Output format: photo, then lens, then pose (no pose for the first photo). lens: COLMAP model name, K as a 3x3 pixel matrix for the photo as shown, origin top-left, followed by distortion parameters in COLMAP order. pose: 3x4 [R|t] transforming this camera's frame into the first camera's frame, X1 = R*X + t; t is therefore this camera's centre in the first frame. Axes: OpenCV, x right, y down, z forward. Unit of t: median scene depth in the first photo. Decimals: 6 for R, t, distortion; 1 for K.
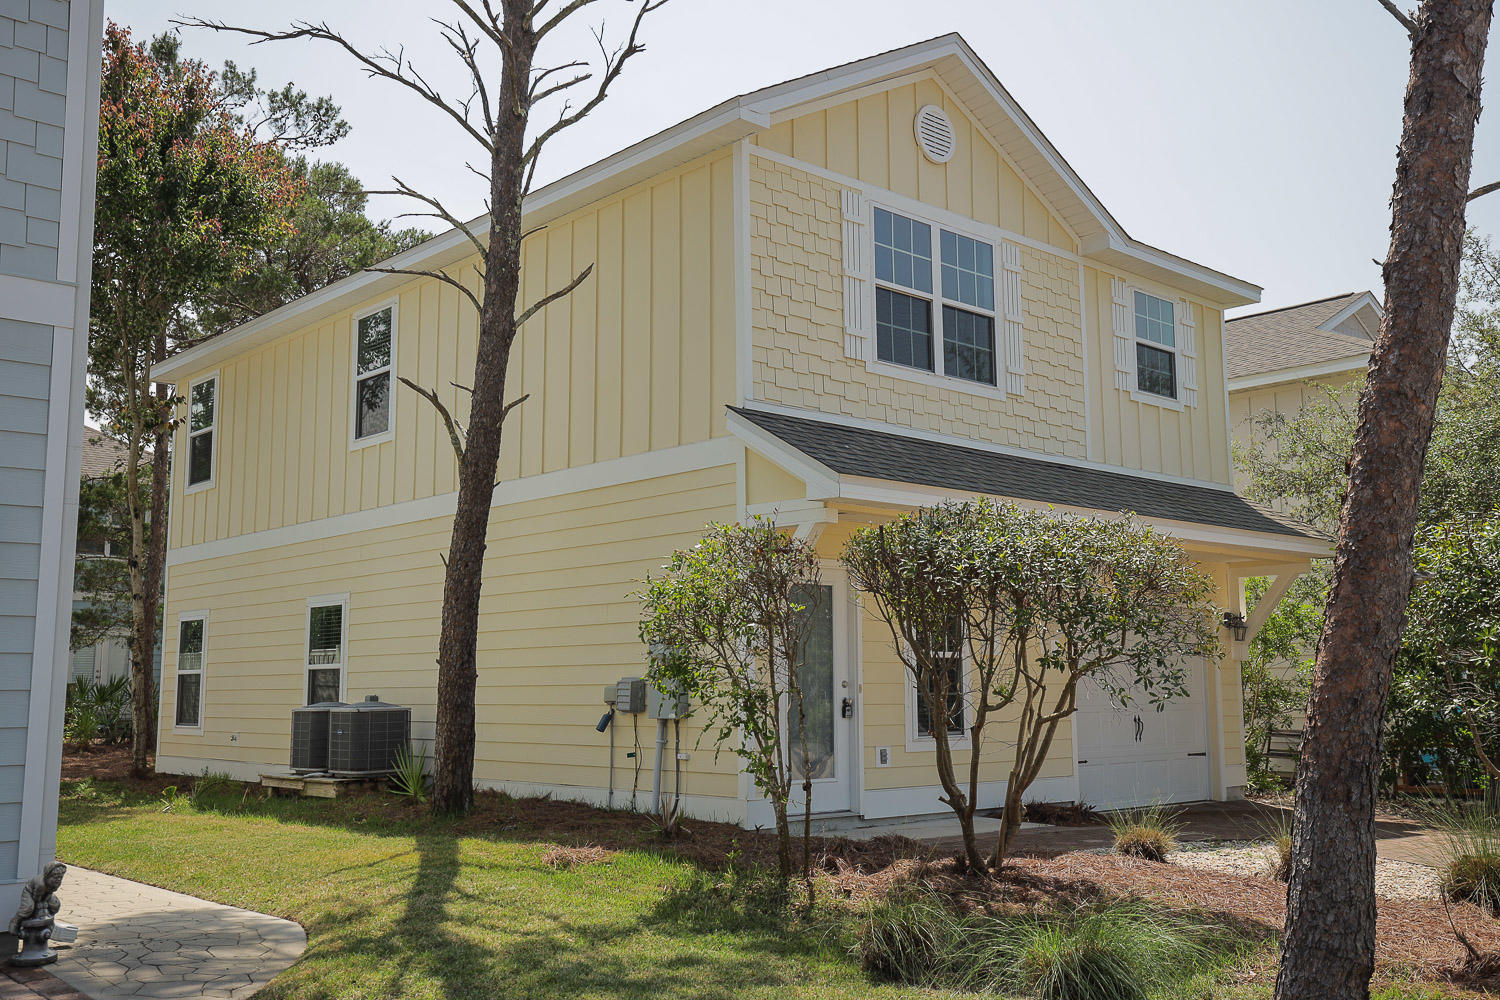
lens RADIAL K [[1453.8, 0, 751.4], [0, 1453.8, 500.0], [0, 0, 1]] dist [0.017121, 0.003515]
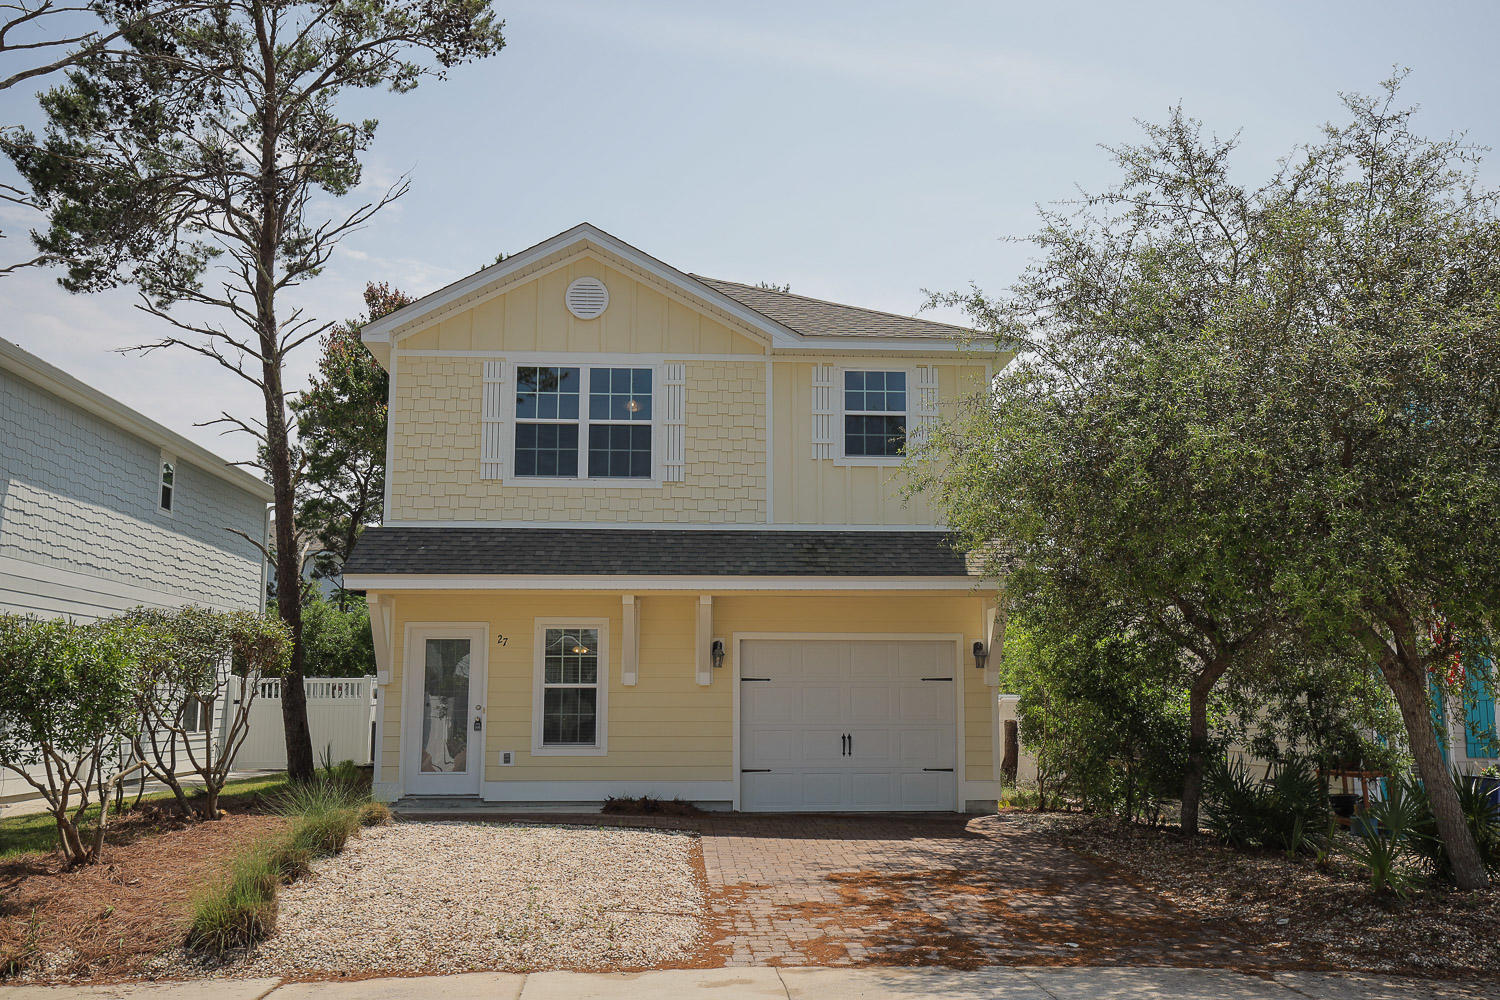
lens RADIAL K [[1453.8, 0, 751.4], [0, 1453.8, 500.0], [0, 0, 1]] dist [0.017121, 0.003515]
pose [[0.774614, -0.086974, -0.626425, 1.085067], [0.079976, 0.996018, -0.039393, -0.000109], [0.627357, -0.019584, 0.778486, 0.044000]]
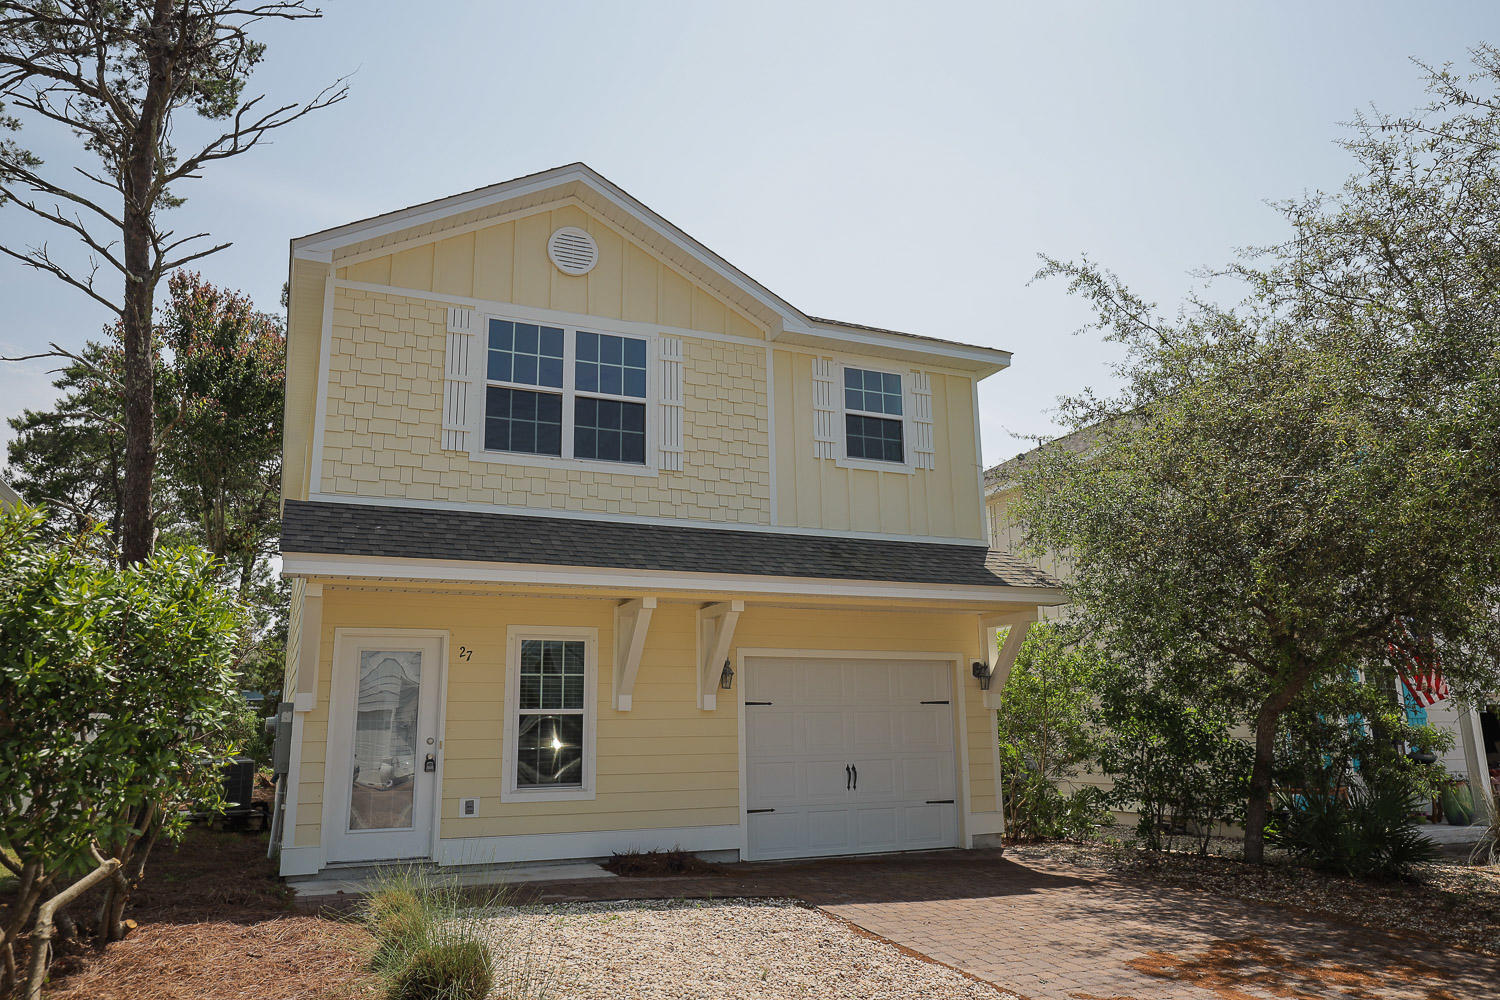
lens RADIAL K [[1081.3, 0, 752.4], [0, 1081.3, 498.8], [0, 0, 1]] dist [0.002119, -0.000397]
pose [[0.946721, -0.081451, -0.311584, 0.515808], [0.054795, 0.994121, -0.093382, 0.030048], [0.317358, 0.071333, 0.945619, 0.256935]]
